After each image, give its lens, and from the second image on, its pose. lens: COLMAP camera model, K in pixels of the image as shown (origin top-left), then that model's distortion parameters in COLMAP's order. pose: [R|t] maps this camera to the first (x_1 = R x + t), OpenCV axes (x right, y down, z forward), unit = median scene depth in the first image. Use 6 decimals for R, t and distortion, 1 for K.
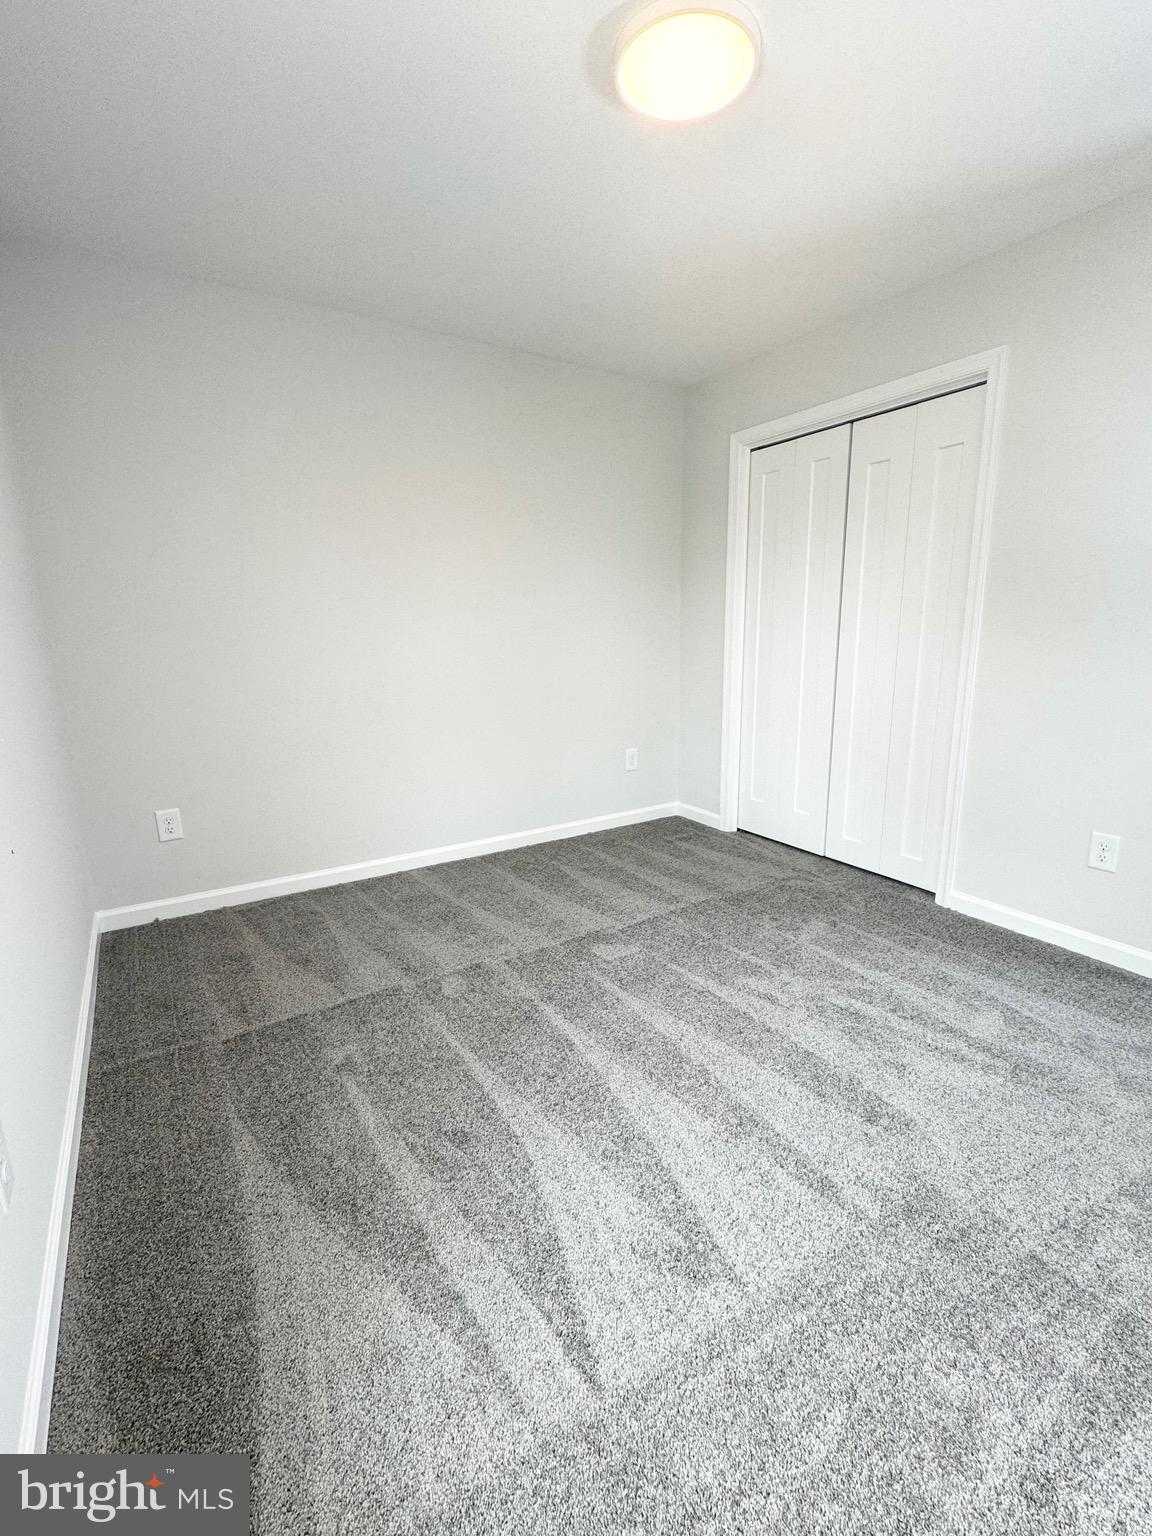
lens RADIAL K [[673.6, 0, 576.0], [0, 673.6, 768.0], [0, 0, 1]] dist [-0.000383, -0.000032]
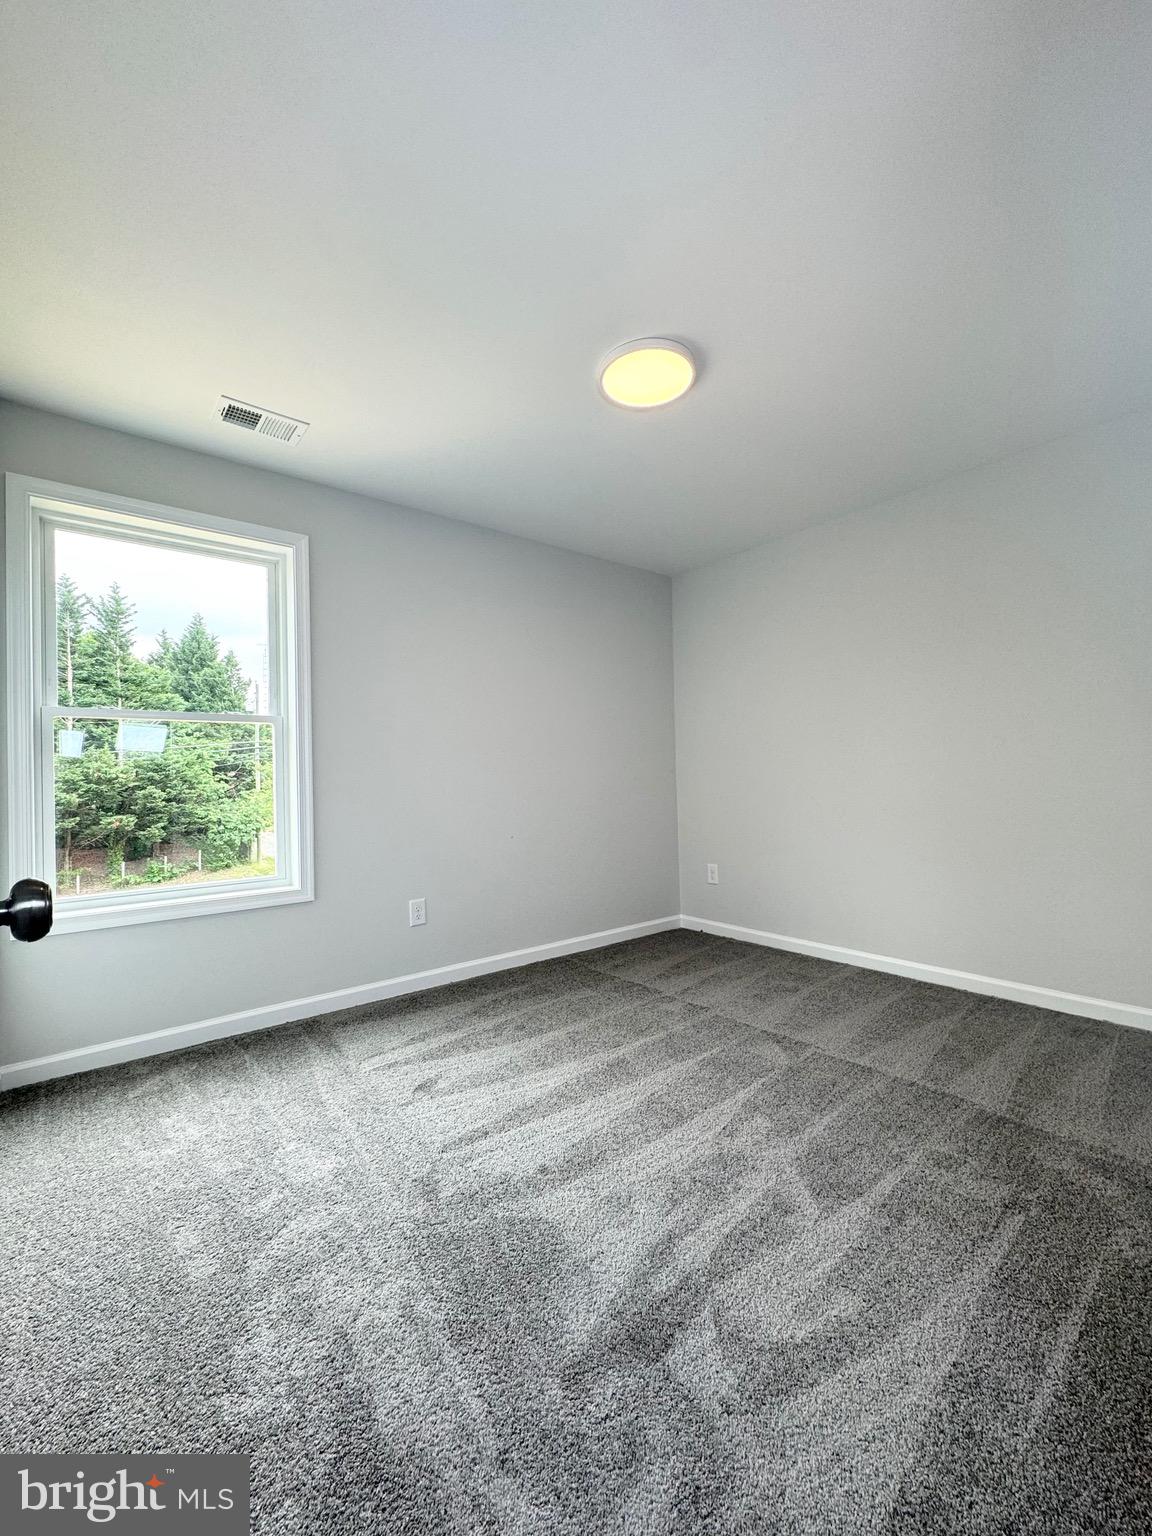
lens RADIAL K [[623.2, 0, 595.9], [0, 623.2, 769.0], [0, 0, 1]] dist [0.000564, 0.000057]
pose [[0.133700, -0.012032, -0.990949, 0.952341], [-0.184757, 0.982093, -0.036852, -0.064365], [0.973647, 0.188012, 0.129083, 0.542527]]
